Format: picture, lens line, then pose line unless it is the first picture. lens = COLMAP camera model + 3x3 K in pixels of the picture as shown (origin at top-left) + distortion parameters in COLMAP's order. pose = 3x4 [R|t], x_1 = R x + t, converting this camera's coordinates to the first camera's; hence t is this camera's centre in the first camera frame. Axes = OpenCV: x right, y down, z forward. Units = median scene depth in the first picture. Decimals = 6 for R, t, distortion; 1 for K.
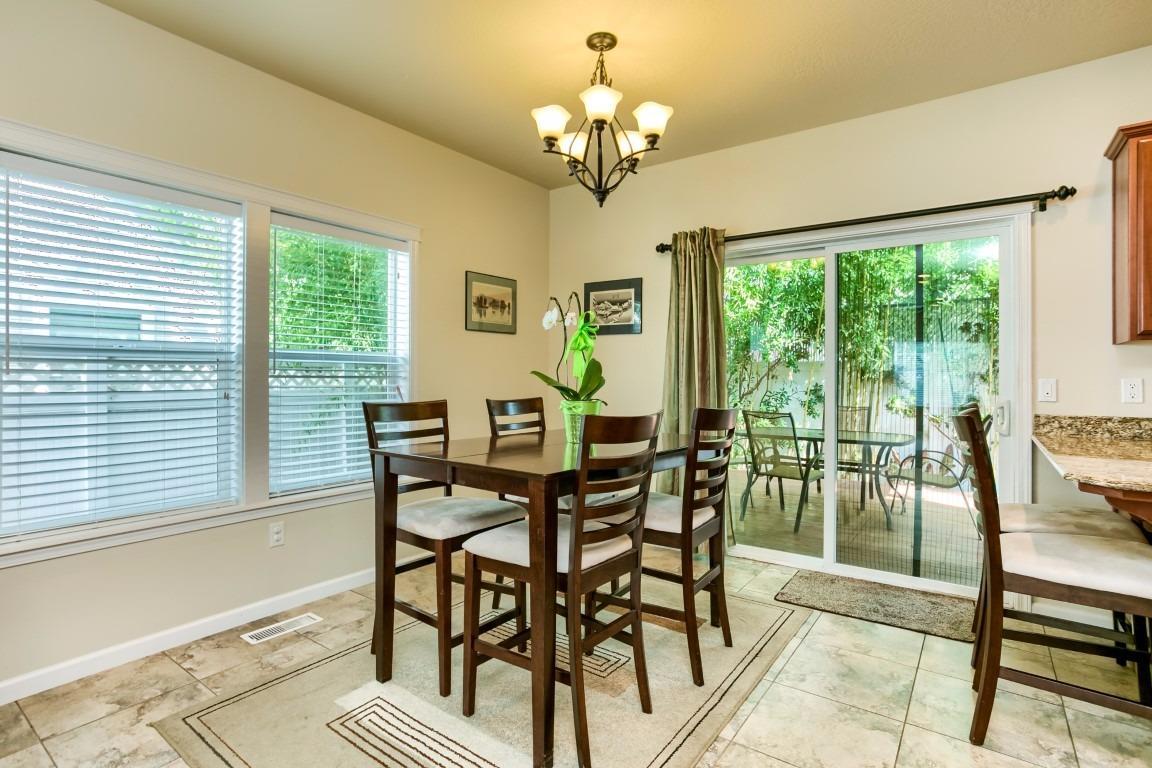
lens RADIAL K [[560.4, 0, 576.5], [0, 560.4, 379.7], [0, 0, 1]] dist [-0.022765, 0.002738]
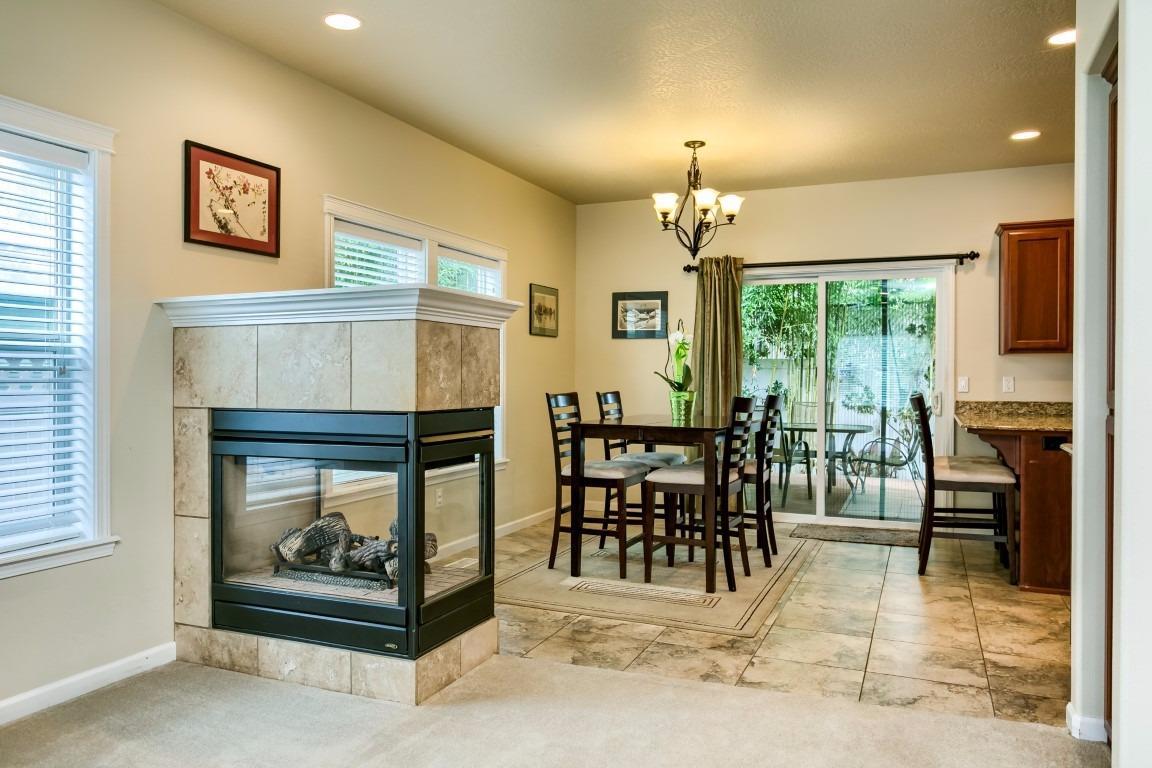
lens RADIAL K [[814.9, 0, 574.3], [0, 814.9, 383.9], [0, 0, 1]] dist [-0.002604, -0.005506]
pose [[0.974721, -0.001404, 0.223421, -0.523212], [-0.000199, 0.999974, 0.007151, 0.001247], [-0.223426, -0.007015, 0.974696, -0.717206]]
